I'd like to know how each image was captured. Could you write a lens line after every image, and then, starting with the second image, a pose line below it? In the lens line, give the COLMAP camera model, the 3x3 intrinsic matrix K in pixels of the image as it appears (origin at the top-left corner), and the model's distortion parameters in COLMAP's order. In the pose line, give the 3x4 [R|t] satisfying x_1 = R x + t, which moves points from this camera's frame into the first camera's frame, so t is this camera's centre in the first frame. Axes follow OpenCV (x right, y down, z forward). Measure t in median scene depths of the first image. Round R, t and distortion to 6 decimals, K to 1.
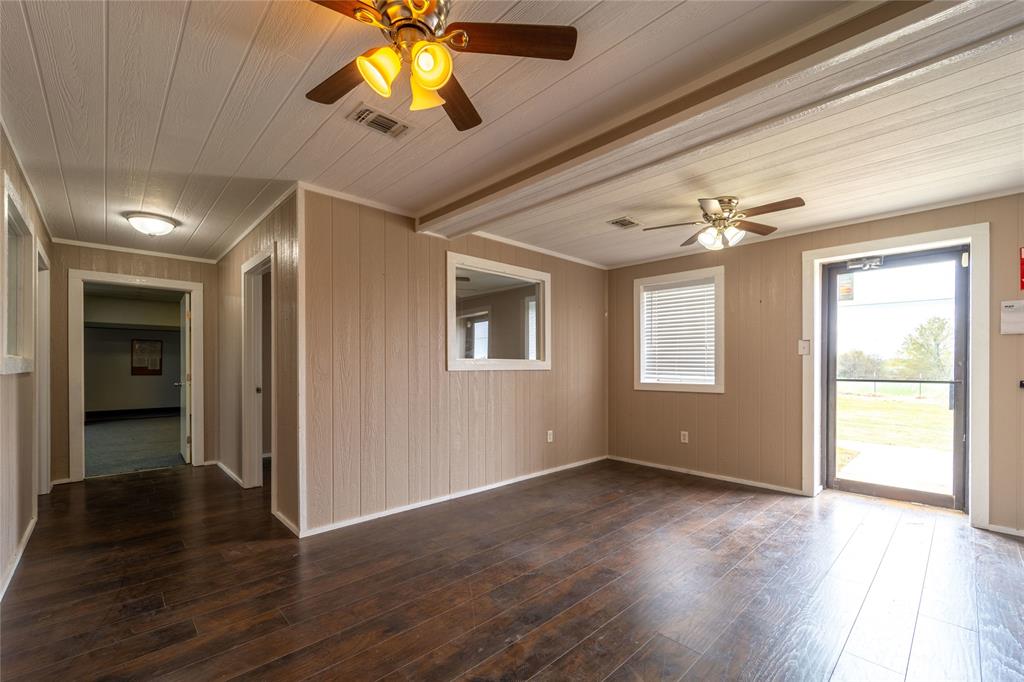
lens RADIAL K [[424.4, 0, 515.3], [0, 424.4, 359.8], [0, 0, 1]] dist [-0.000141, -0.000208]
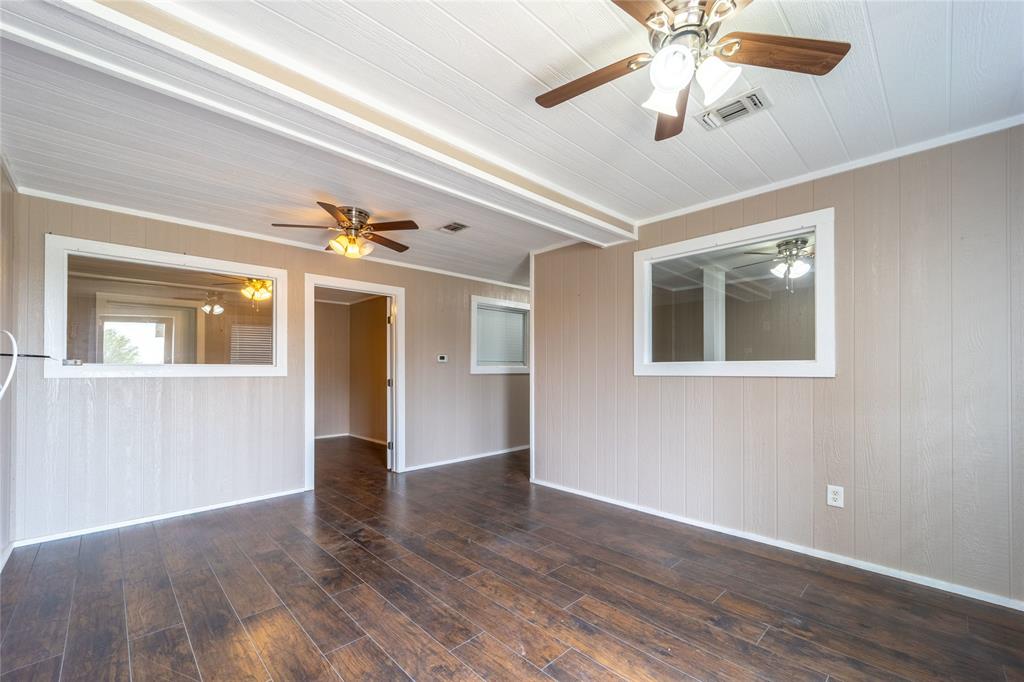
lens RADIAL K [[424.4, 0, 515.3], [0, 424.4, 359.8], [0, 0, 1]] dist [-0.000141, -0.000208]
pose [[0.012214, -0.028555, -0.999518, 0.872498], [0.009882, 0.999547, -0.028435, 0.016638], [0.999877, -0.009530, 0.012491, 0.779527]]
